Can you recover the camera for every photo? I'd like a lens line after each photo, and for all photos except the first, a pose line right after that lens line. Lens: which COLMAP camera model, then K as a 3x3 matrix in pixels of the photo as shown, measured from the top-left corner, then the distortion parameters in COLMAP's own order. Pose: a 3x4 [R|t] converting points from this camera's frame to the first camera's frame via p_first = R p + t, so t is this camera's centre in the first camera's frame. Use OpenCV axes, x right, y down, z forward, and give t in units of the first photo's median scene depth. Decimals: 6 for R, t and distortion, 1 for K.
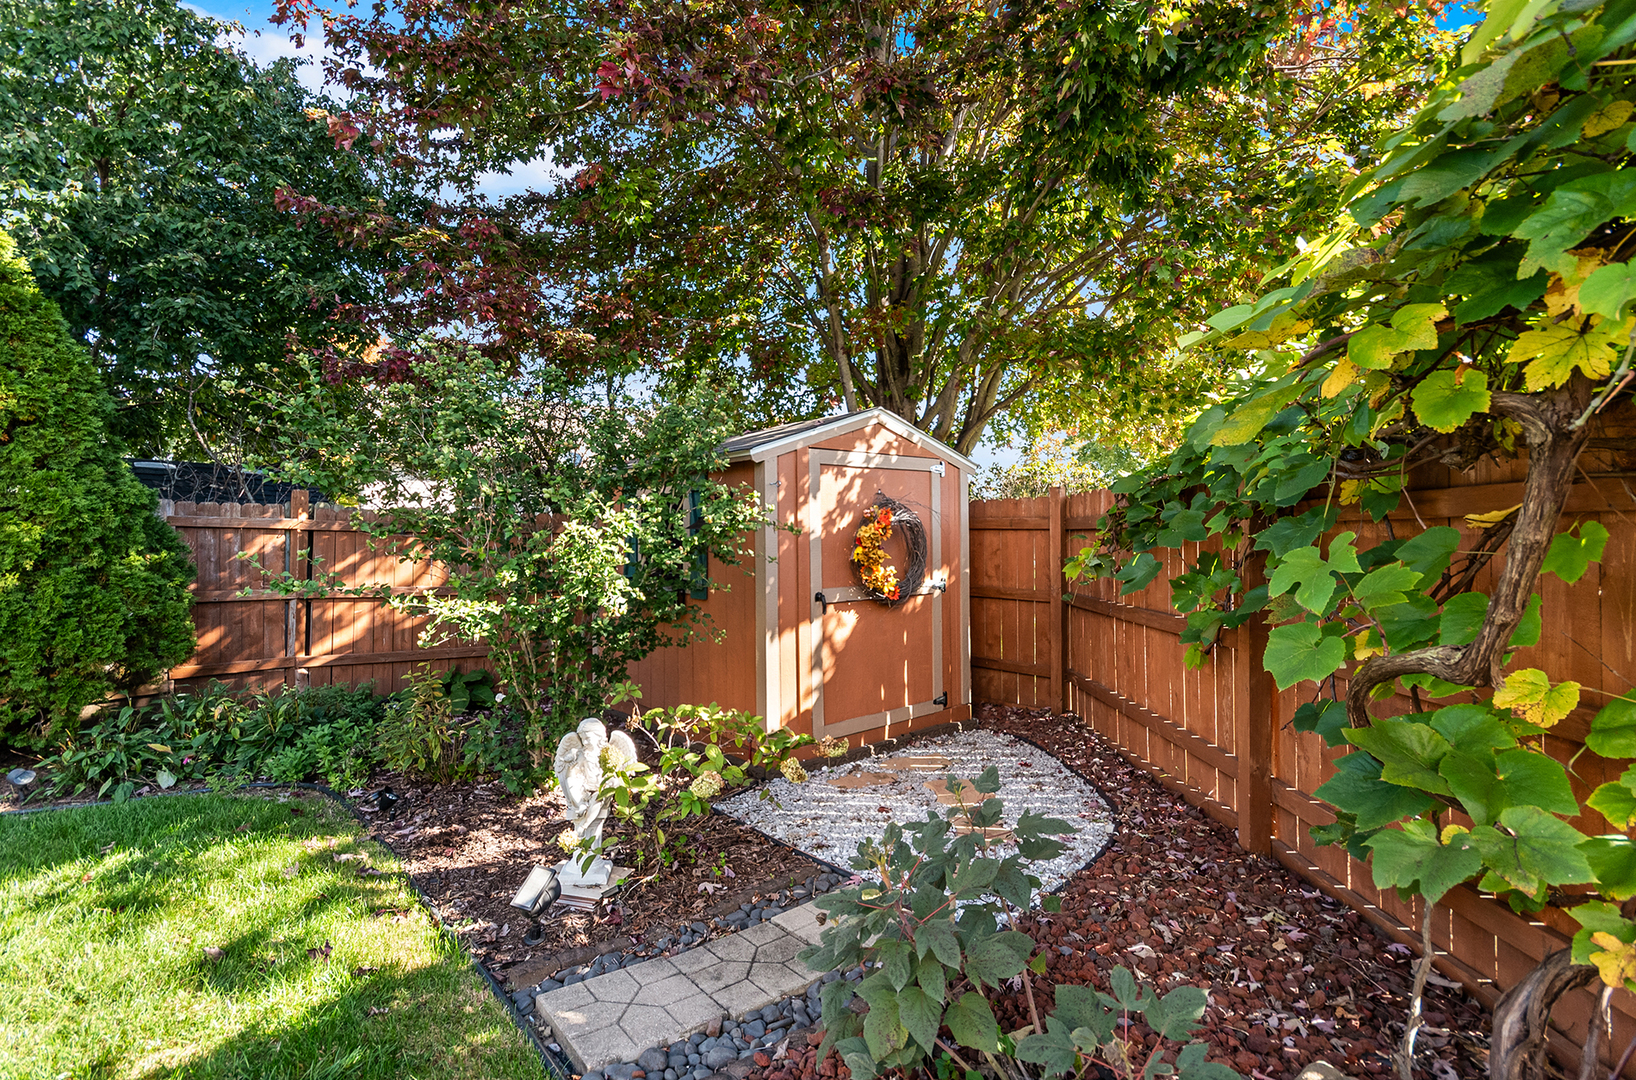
lens RADIAL K [[693.5, 0, 825.6], [0, 693.5, 555.2], [0, 0, 1]] dist [0.000225, -0.000137]
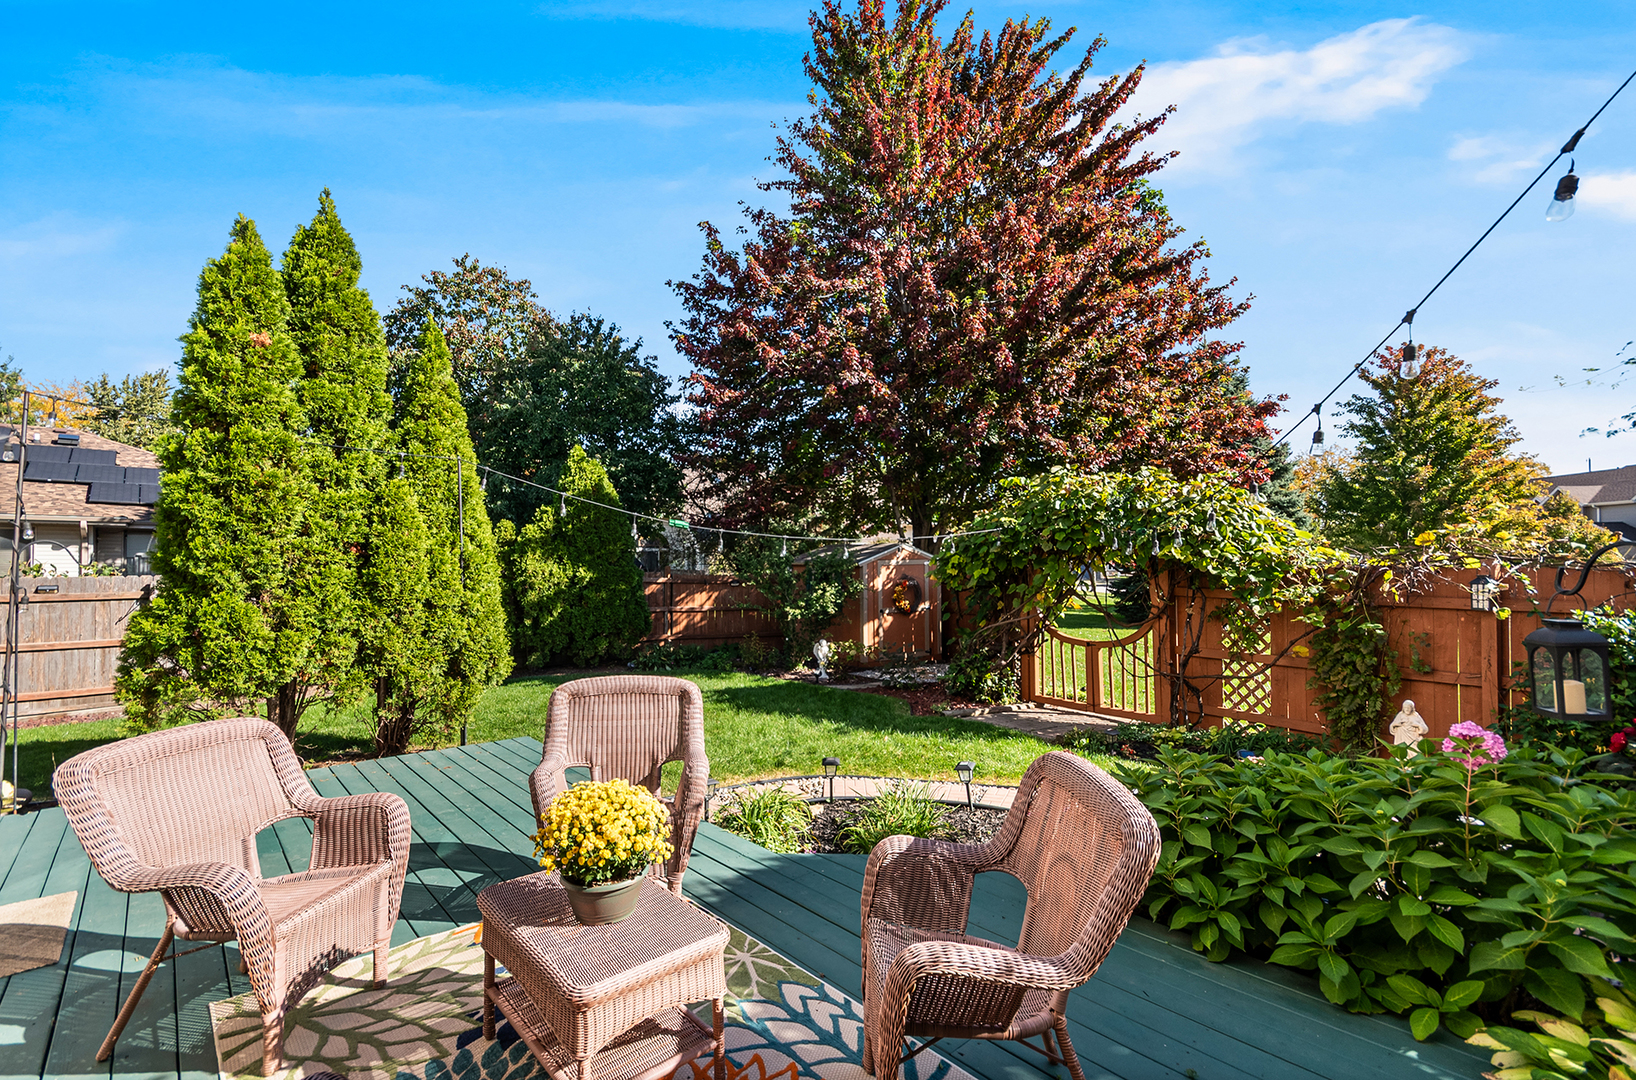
lens RADIAL K [[693.5, 0, 825.6], [0, 693.5, 555.2], [0, 0, 1]] dist [0.000225, -0.000137]
pose [[0.994554, 0.000623, -0.104217, 0.062214], [-0.004899, 0.999156, -0.040781, -0.051753], [0.104104, 0.041069, 0.993718, -1.821802]]
